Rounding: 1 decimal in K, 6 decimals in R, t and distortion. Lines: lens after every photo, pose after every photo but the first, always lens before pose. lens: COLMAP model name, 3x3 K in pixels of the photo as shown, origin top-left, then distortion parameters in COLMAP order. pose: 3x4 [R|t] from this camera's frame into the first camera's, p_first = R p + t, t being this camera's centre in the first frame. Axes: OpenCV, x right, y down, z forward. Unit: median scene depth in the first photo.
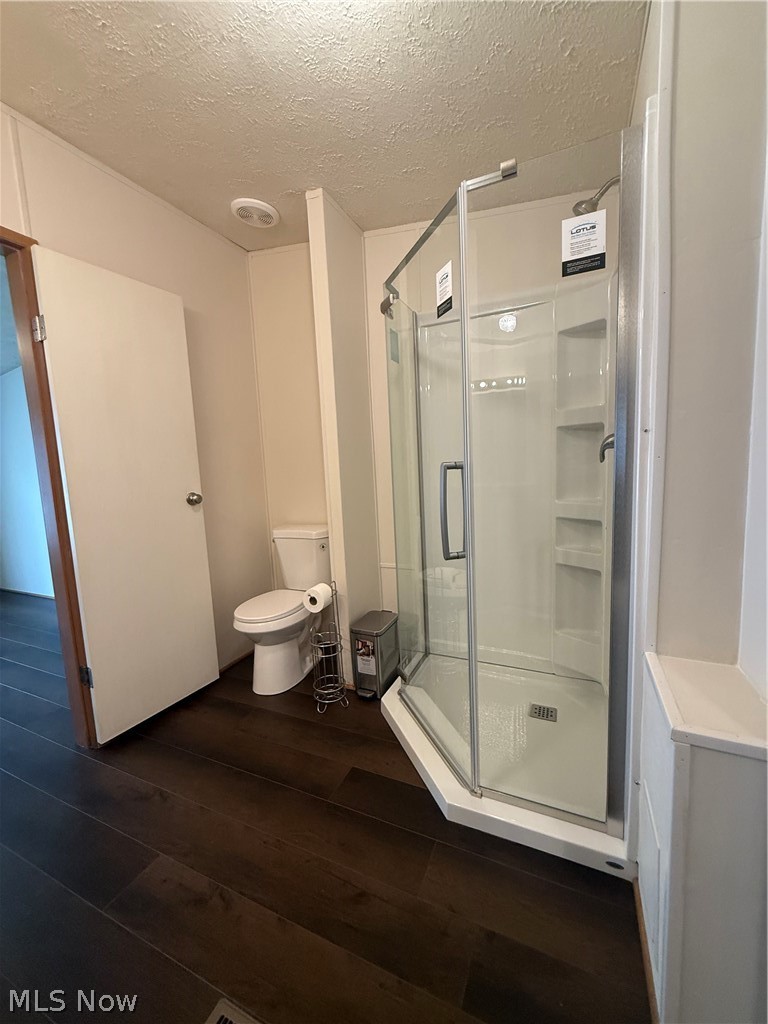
lens RADIAL K [[408.6, 0, 383.7], [0, 408.6, 512.4], [0, 0, 1]] dist [-0.003933, 0.000400]
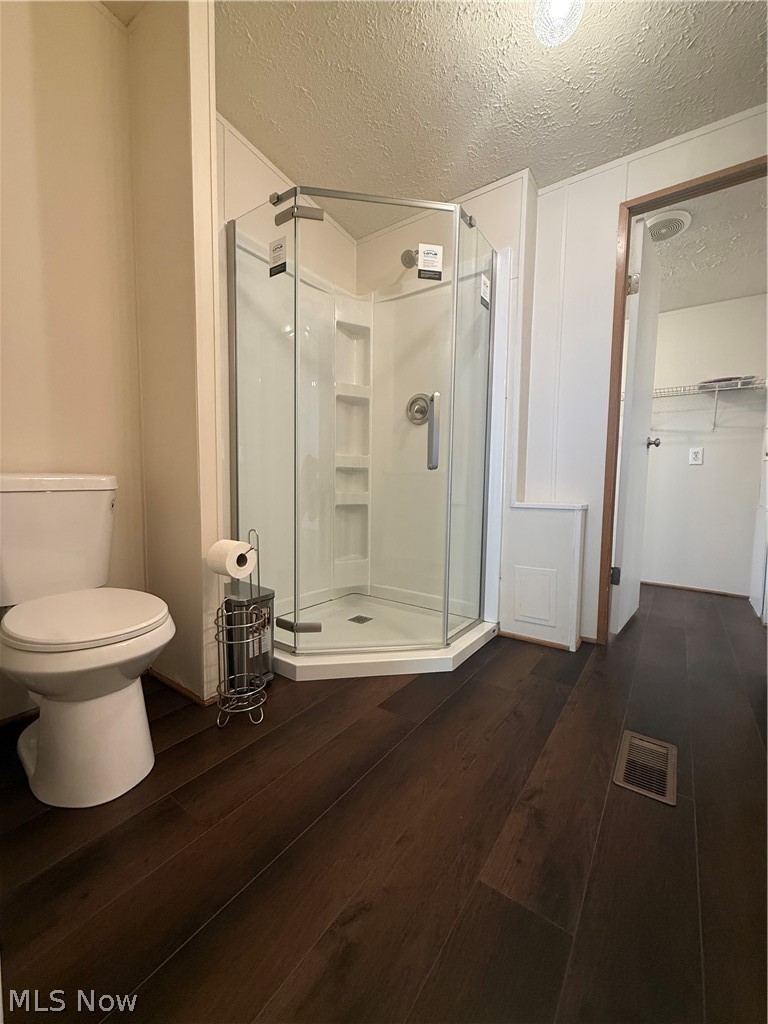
lens RADIAL K [[408.6, 0, 382.3], [0, 408.6, 512.4], [0, 0, 1]] dist [-0.003933, 0.000400]
pose [[0.190045, -0.029084, 0.981344, -1.323269], [0.093294, 0.995573, 0.011439, 0.252129], [-0.977333, 0.089380, 0.191917, 1.070078]]
